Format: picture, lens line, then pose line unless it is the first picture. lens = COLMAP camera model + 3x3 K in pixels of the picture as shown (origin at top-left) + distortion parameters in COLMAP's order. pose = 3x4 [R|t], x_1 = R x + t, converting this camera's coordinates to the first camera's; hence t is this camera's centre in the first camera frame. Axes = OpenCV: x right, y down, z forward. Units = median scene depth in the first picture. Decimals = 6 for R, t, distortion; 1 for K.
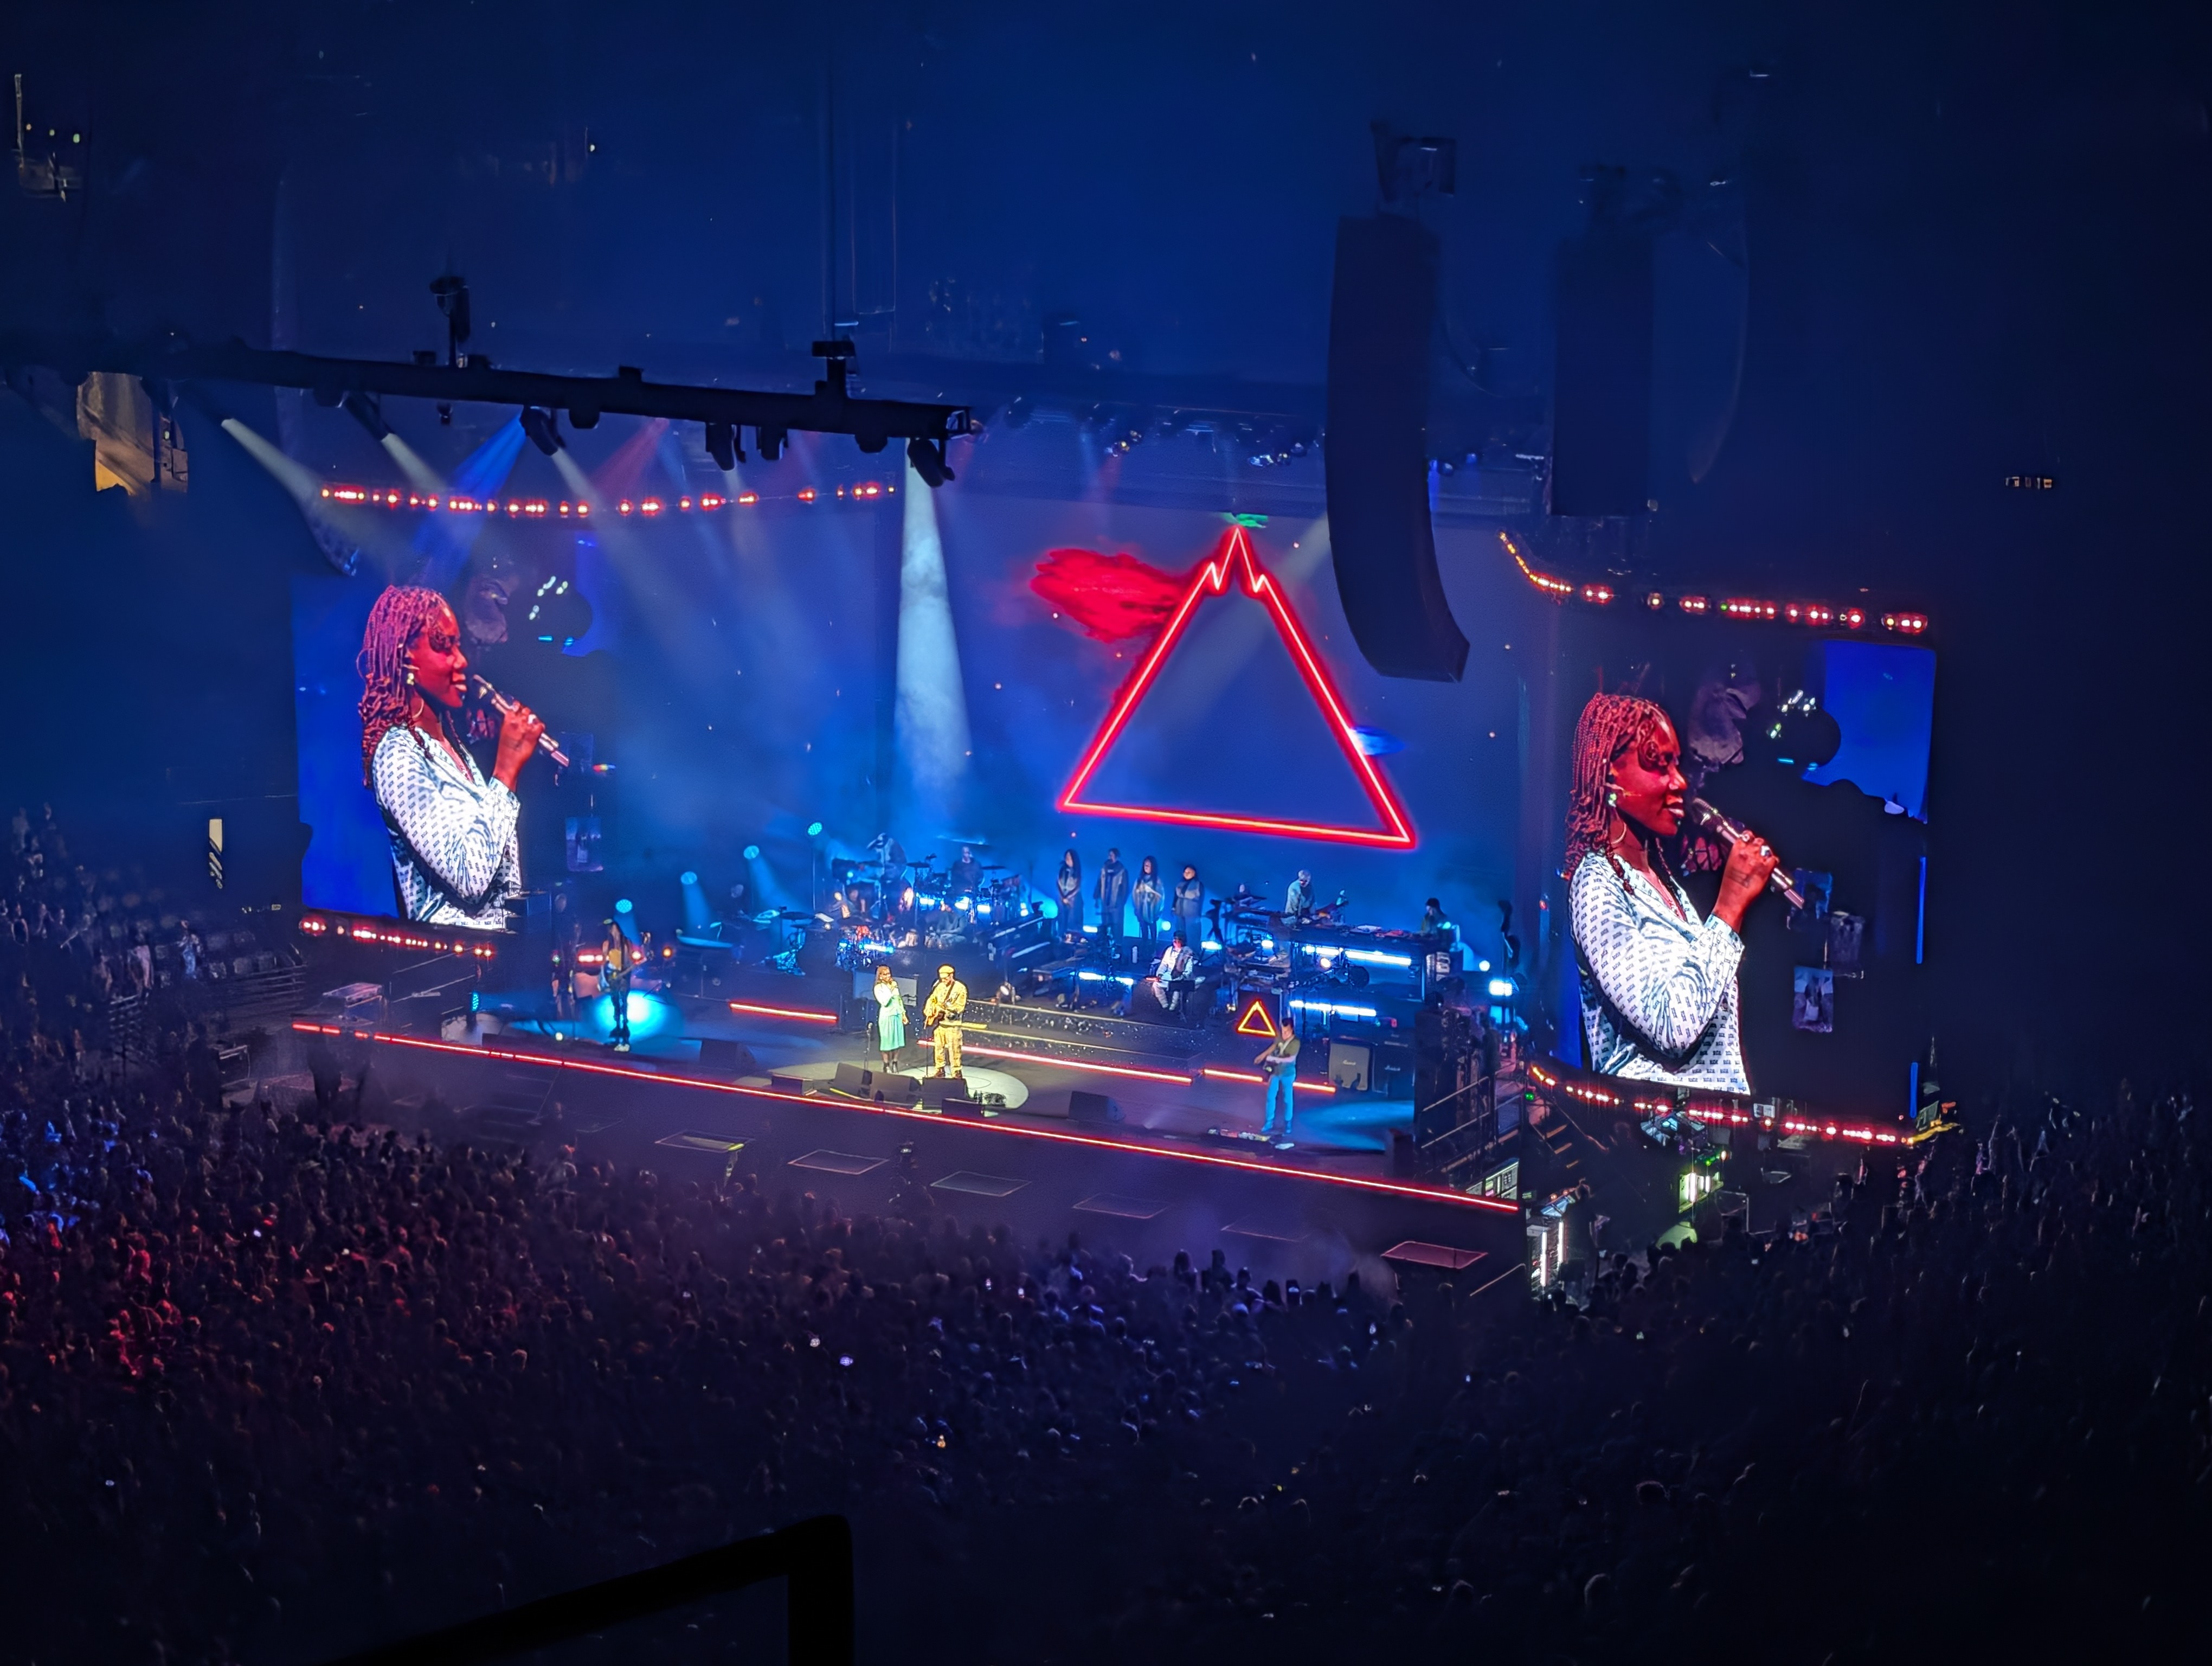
lens RADIAL K [[1564.1, 0, 1117.9], [0, 1564.1, 818.3], [0, 0, 1]] dist [0.021281, 0.001939]
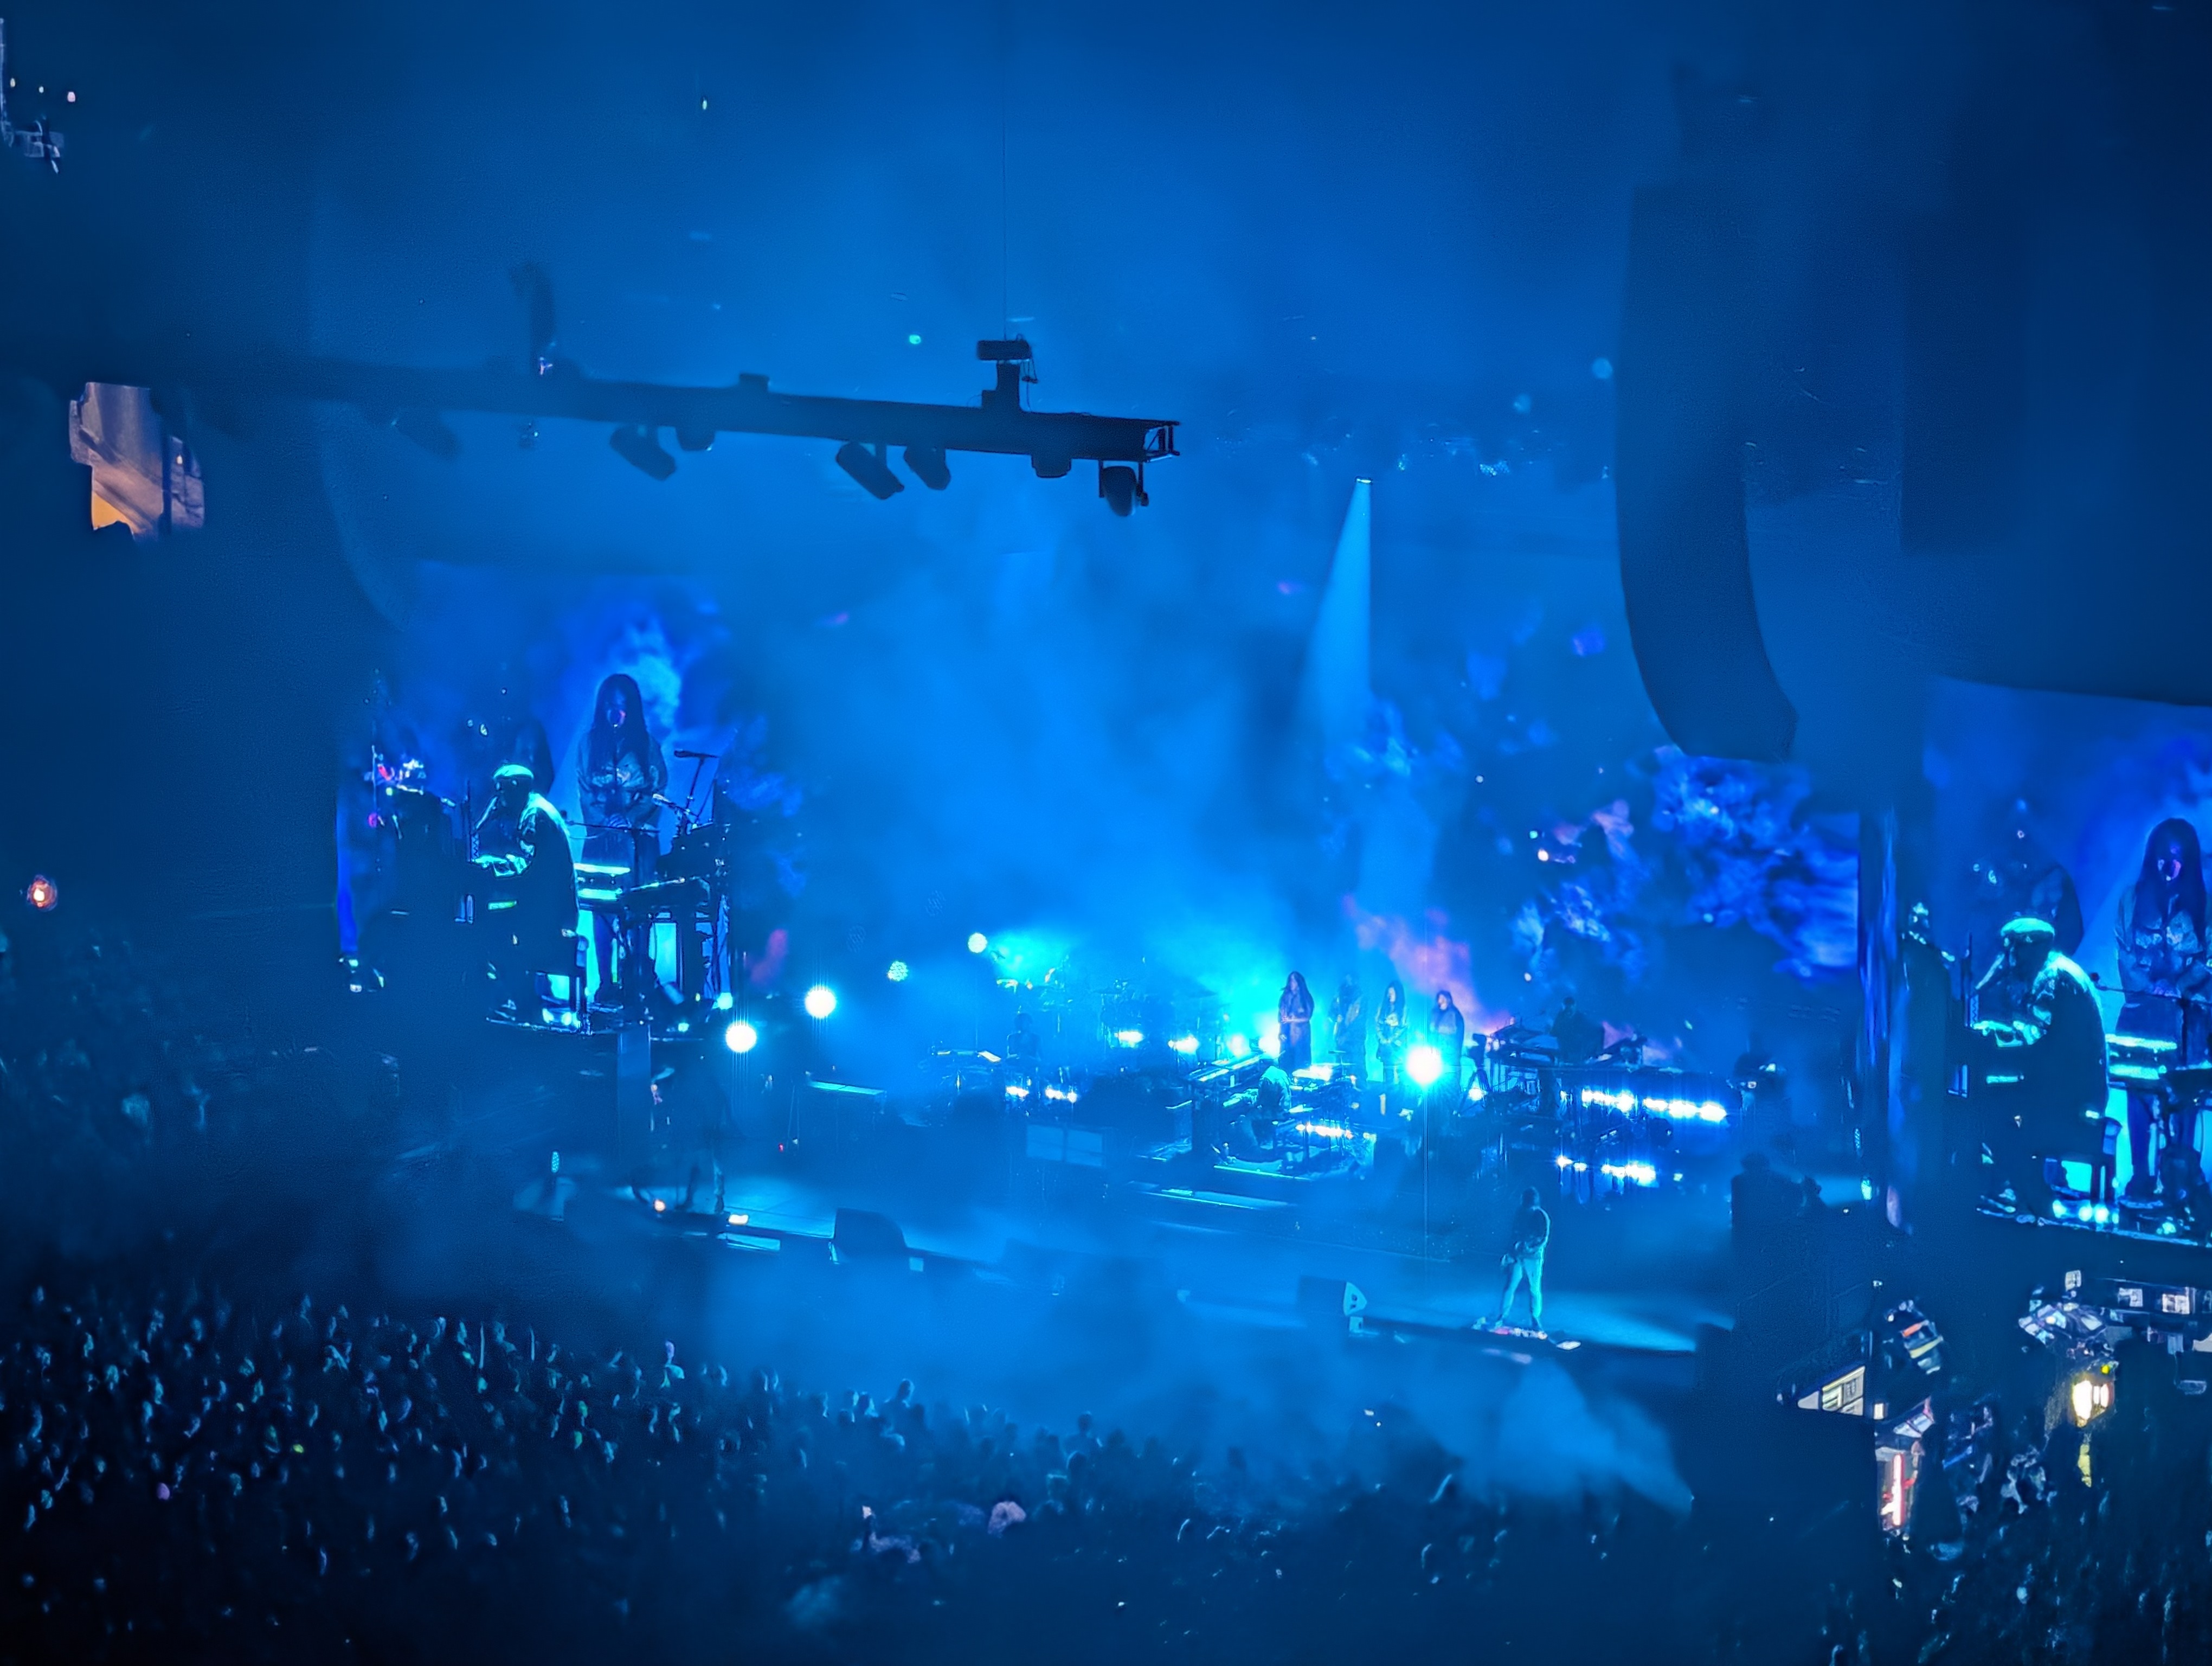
lens RADIAL K [[1564.1, 0, 1096.8], [0, 1564.1, 844.4], [0, 0, 1]] dist [0.021281, 0.001939]
pose [[0.999978, -0.000528, -0.006604, -0.127590], [0.000445, 0.999923, -0.012433, -0.035600], [0.006610, 0.012429, 0.999901, 0.197518]]
